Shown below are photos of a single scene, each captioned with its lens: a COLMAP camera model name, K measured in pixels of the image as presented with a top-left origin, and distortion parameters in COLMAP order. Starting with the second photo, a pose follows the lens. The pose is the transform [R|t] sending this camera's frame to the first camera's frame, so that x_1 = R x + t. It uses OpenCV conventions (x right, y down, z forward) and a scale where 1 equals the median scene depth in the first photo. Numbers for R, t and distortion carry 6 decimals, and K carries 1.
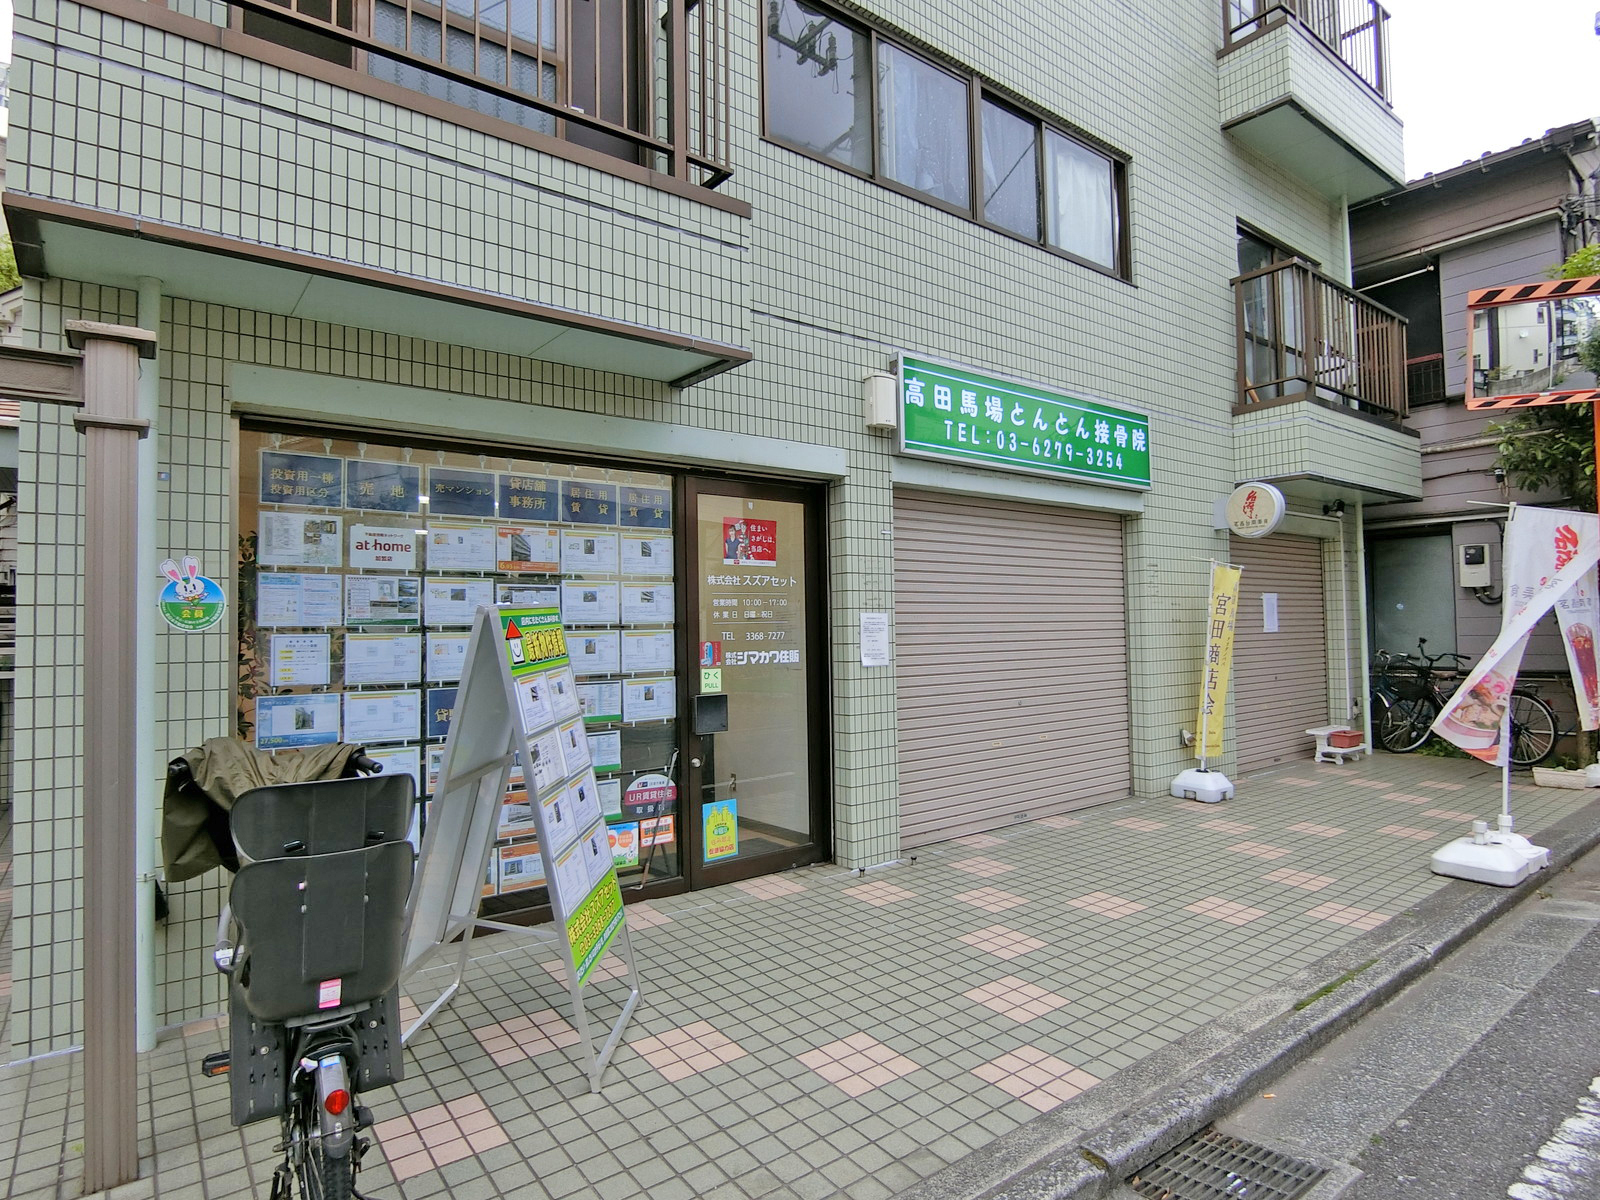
lens RADIAL K [[890.9, 0, 799.4], [0, 890.9, 598.3], [0, 0, 1]] dist [-0.016427, -0.003529]
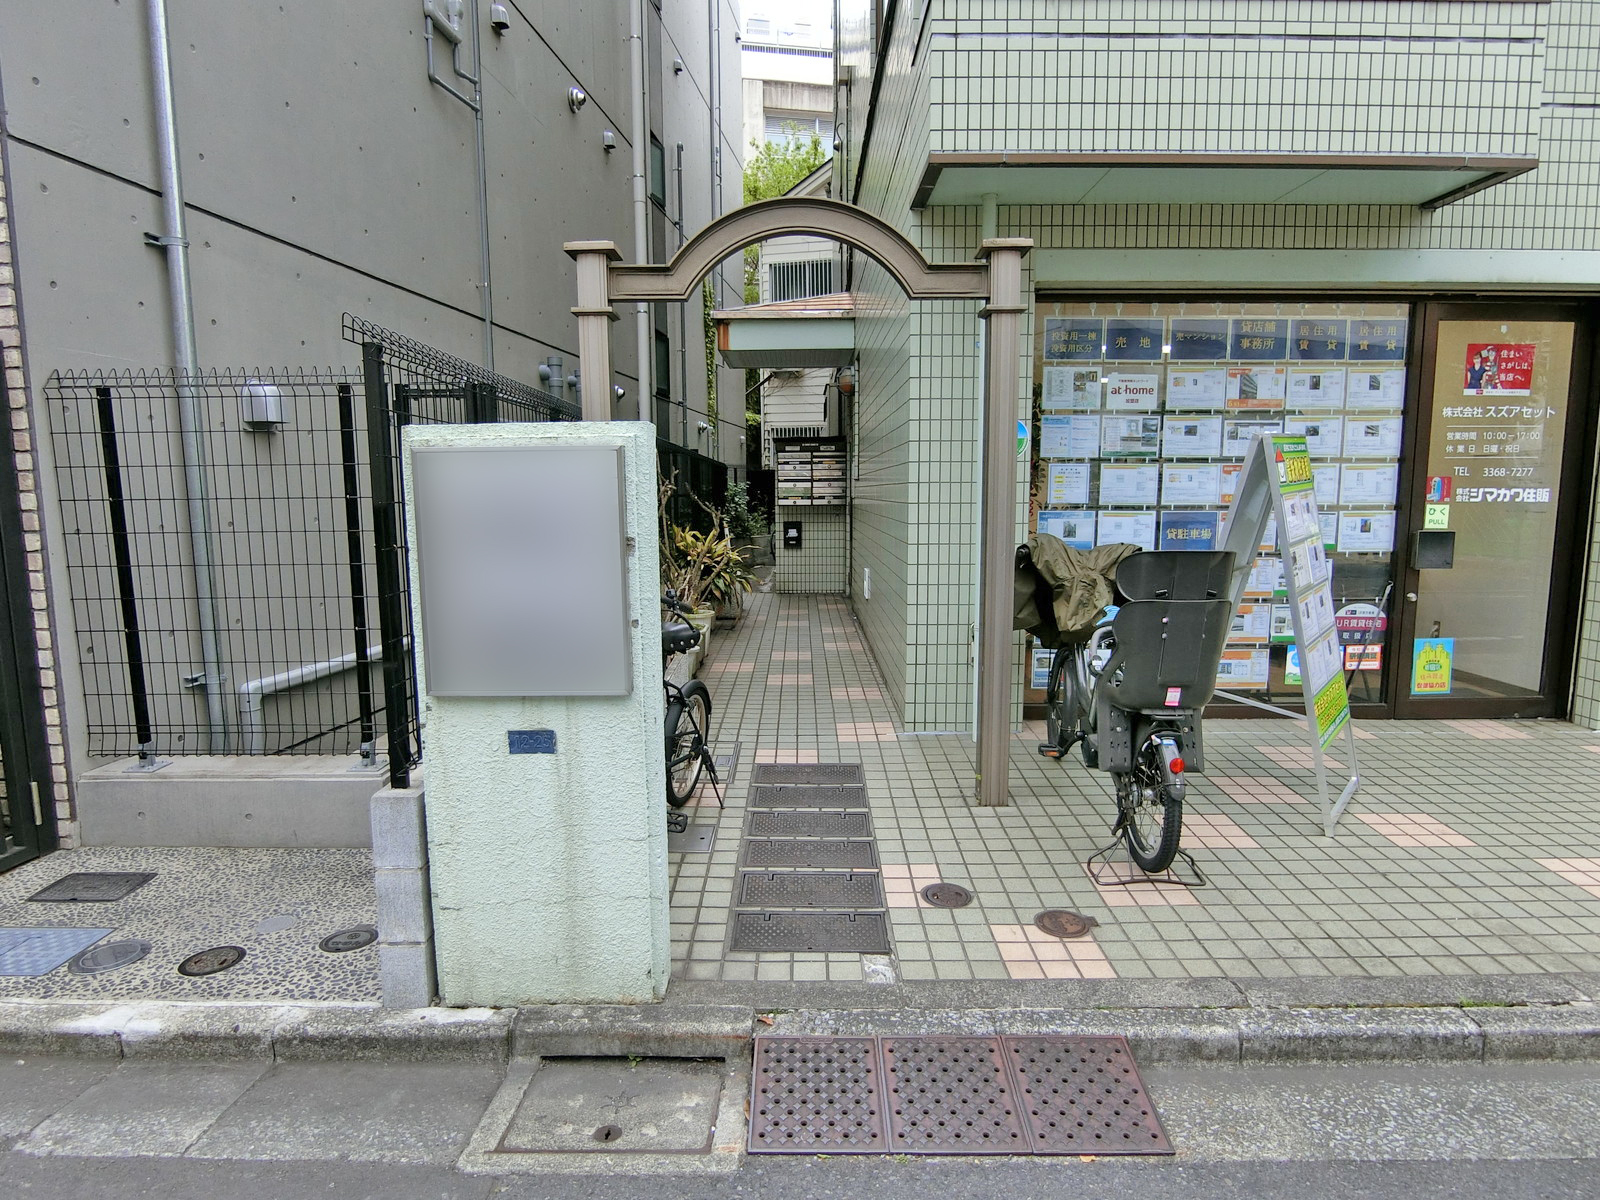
lens RADIAL K [[890.9, 0, 795.5], [0, 890.9, 601.8], [0, 0, 1]] dist [-0.016427, -0.003529]
pose [[0.787296, 0.092073, -0.609662, -0.064595], [0.013006, 0.986088, 0.165716, 0.017559], [0.616438, -0.138397, 0.775146, -0.241033]]
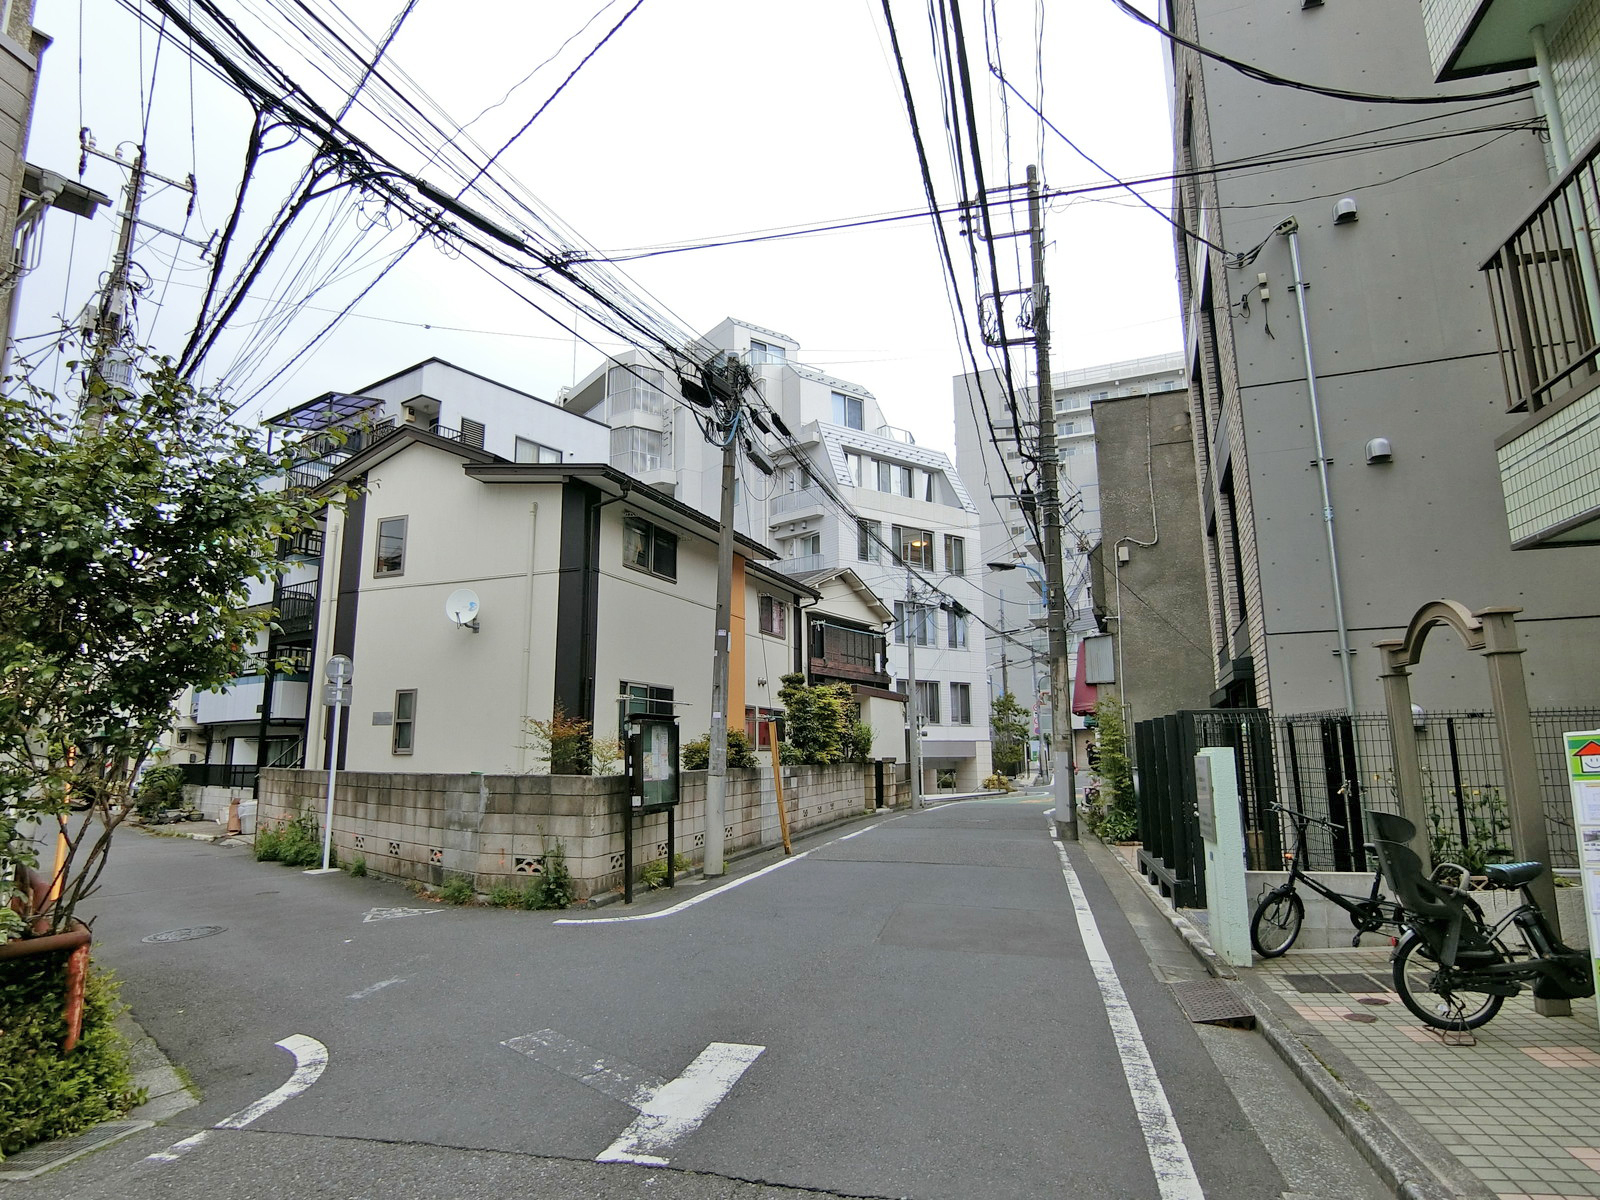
lens RADIAL K [[890.9, 0, 801.4], [0, 890.9, 607.3], [0, 0, 1]] dist [-0.016427, -0.003529]
pose [[-0.794563, -0.090683, -0.600372, 1.196184], [0.039254, 0.979044, -0.199831, 0.024748], [0.605912, -0.182346, -0.774352, 1.031526]]
